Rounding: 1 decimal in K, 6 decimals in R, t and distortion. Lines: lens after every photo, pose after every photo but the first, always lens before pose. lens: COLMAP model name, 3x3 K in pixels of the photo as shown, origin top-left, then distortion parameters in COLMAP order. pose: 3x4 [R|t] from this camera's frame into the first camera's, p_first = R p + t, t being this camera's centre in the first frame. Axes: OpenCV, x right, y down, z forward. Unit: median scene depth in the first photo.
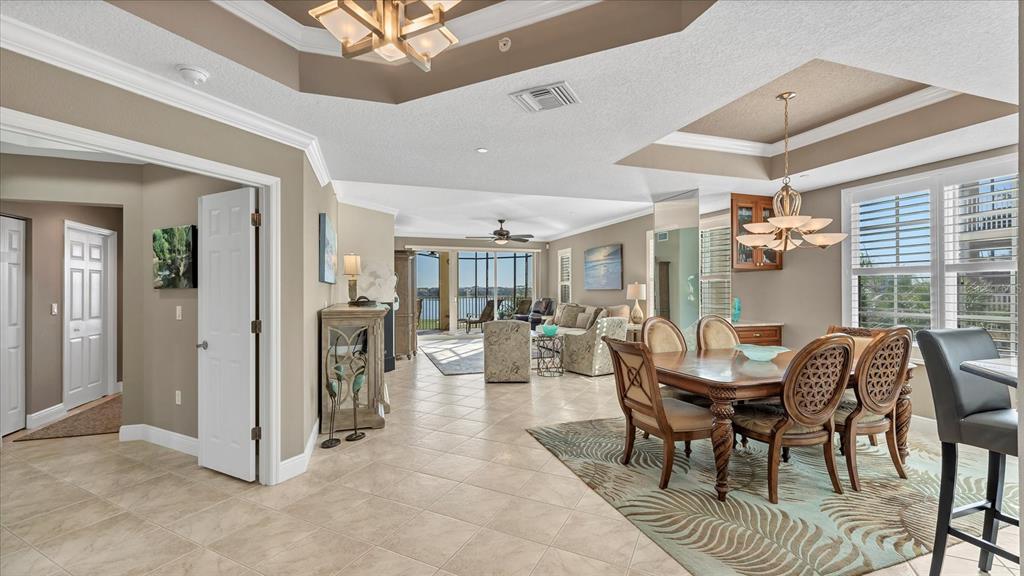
lens RADIAL K [[418.6, 0, 507.4], [0, 418.6, 290.4], [0, 0, 1]] dist [0.000245, -0.000152]
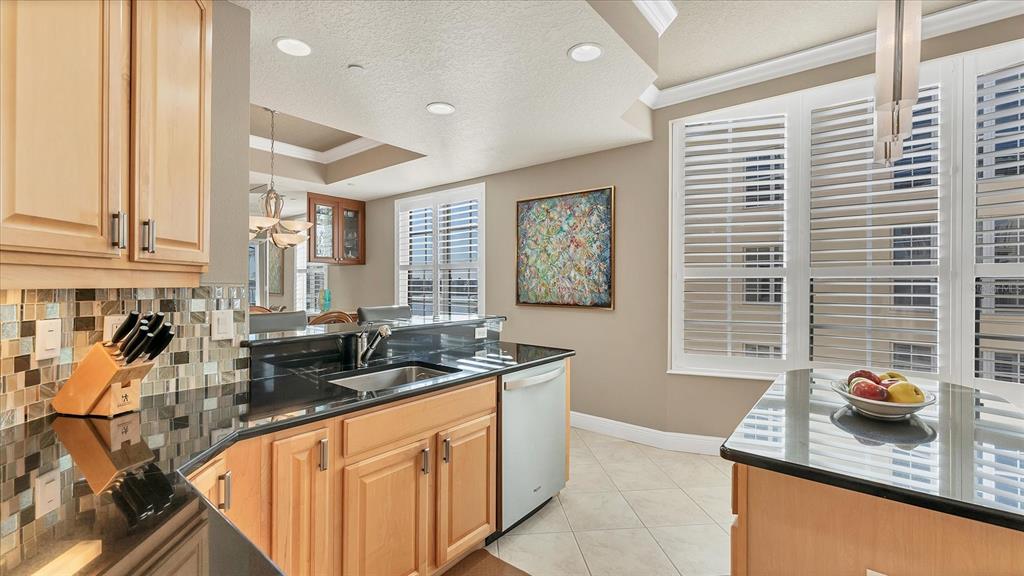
lens RADIAL K [[417.2, 0, 506.3], [0, 417.2, 283.2], [0, 0, 1]] dist [0.000311, -0.000027]
pose [[0.844878, 0.006641, 0.534919, 0.217288], [-0.007918, 0.999969, 0.000092, -0.000389], [-0.534901, -0.004314, 0.844904, -0.104601]]
